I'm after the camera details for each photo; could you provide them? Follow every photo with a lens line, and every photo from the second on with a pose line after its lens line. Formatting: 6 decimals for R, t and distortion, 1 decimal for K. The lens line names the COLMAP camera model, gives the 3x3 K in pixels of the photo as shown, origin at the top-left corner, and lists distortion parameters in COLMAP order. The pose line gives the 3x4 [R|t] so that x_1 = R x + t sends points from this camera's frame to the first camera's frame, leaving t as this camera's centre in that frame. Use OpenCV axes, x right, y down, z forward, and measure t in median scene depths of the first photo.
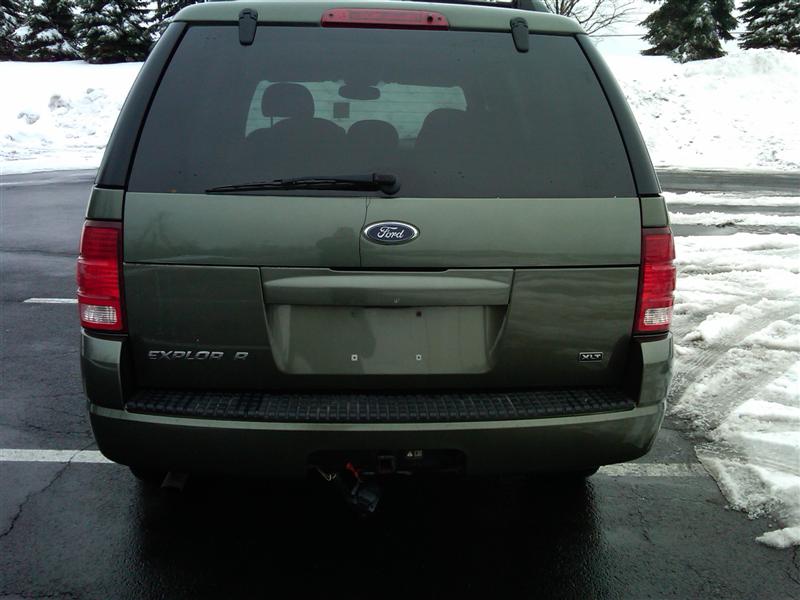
lens RADIAL K [[909.4, 0, 400.0], [0, 909.4, 300.0], [0, 0, 1]] dist [0.070305, -0.047043]
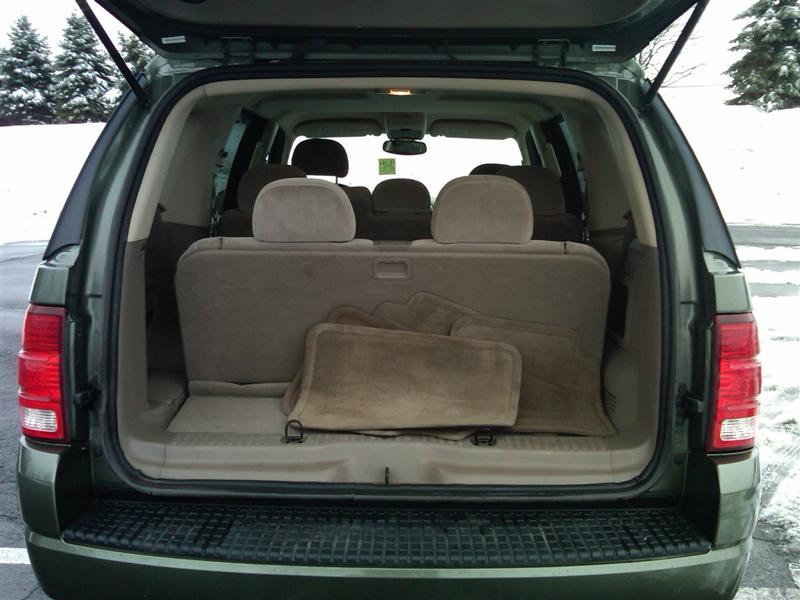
lens RADIAL K [[892.0, 0, 400.0], [0, 892.0, 300.0], [0, 0, 1]] dist [0.021874, -0.013621]
pose [[0.995580, 0.003262, -0.093859, 0.034815], [-0.008176, 0.998613, -0.052018, -0.025884], [0.093559, 0.052556, 0.994226, 0.111986]]
